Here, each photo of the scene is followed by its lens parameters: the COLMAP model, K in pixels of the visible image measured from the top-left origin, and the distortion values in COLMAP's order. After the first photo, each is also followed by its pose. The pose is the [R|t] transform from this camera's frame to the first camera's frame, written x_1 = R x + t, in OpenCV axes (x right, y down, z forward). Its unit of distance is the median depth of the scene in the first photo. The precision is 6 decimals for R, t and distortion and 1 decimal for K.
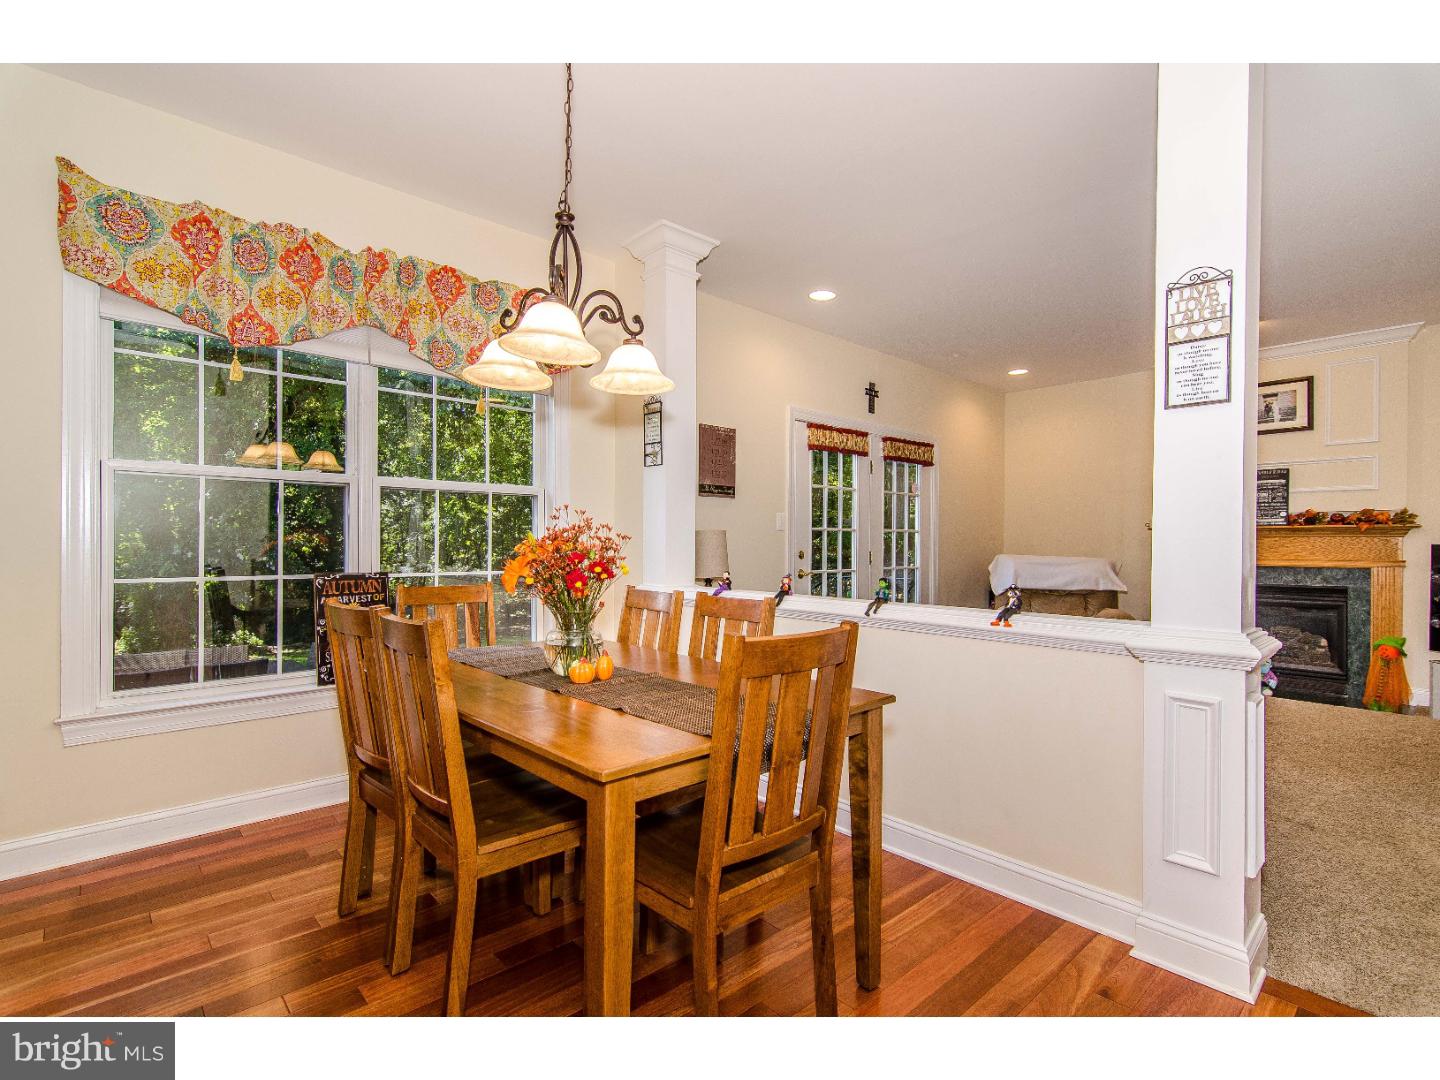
lens RADIAL K [[696.0, 0, 717.5], [0, 696.0, 539.2], [0, 0, 1]] dist [-0.004825, 0.000782]
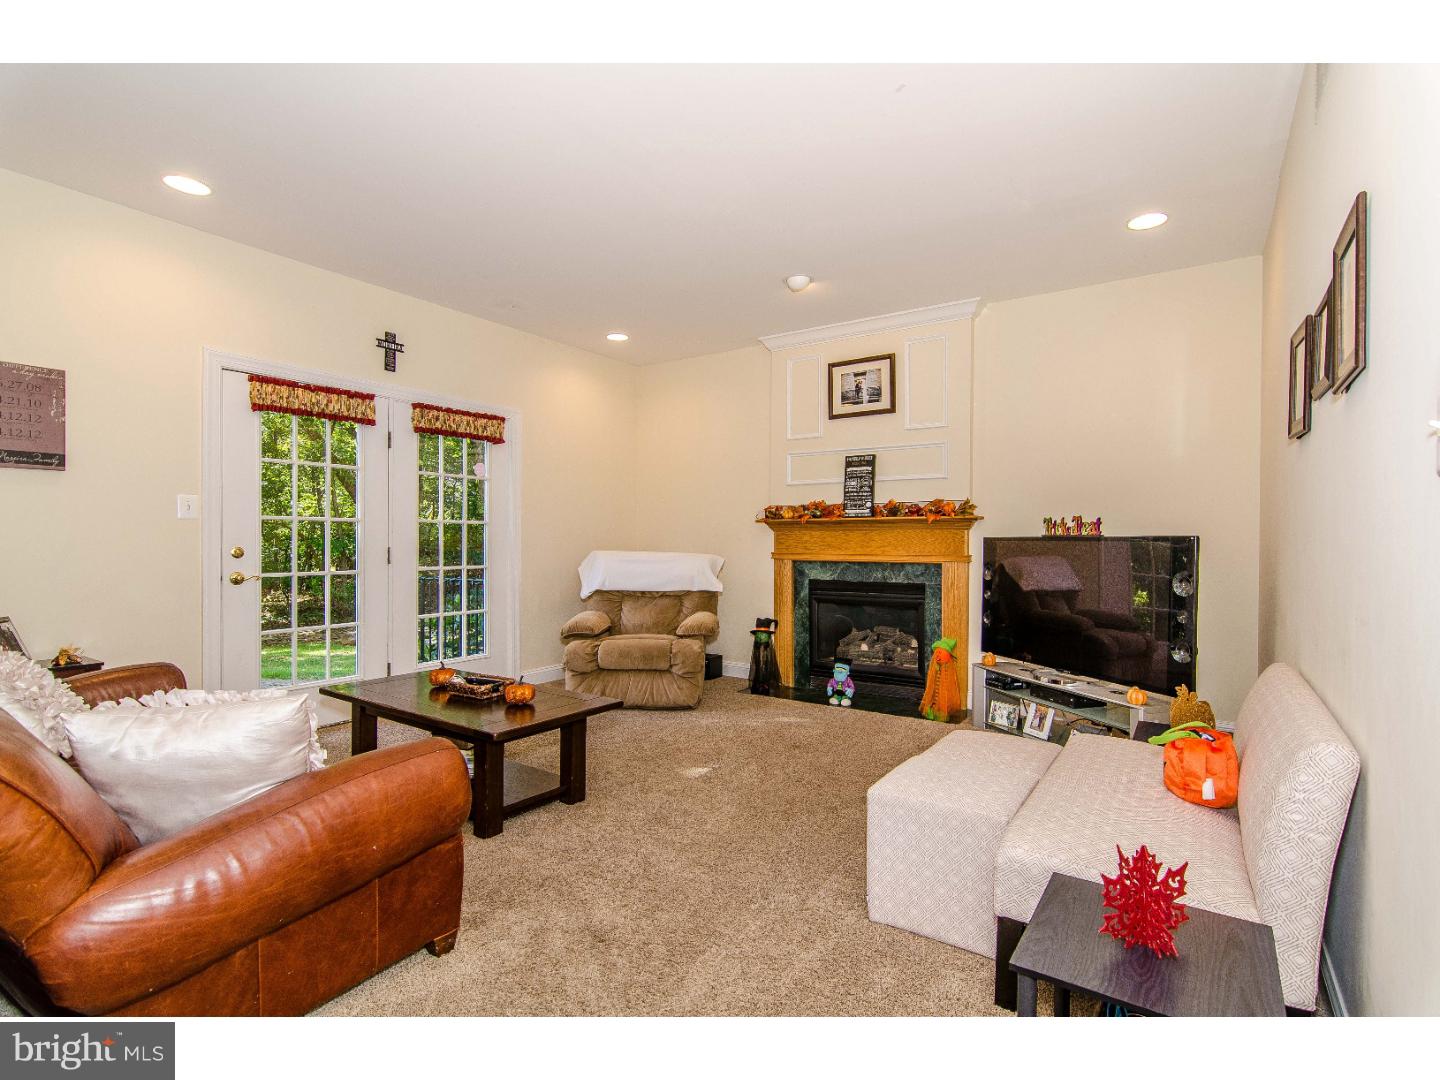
lens RADIAL K [[696.0, 0, 725.5], [0, 696.0, 536.0], [0, 0, 1]] dist [-0.004825, 0.000782]
pose [[0.973240, -0.000865, 0.229790, 0.426401], [0.000621, 0.999999, 0.001130, 0.003840], [-0.229790, -0.000957, 0.973240, 0.156343]]
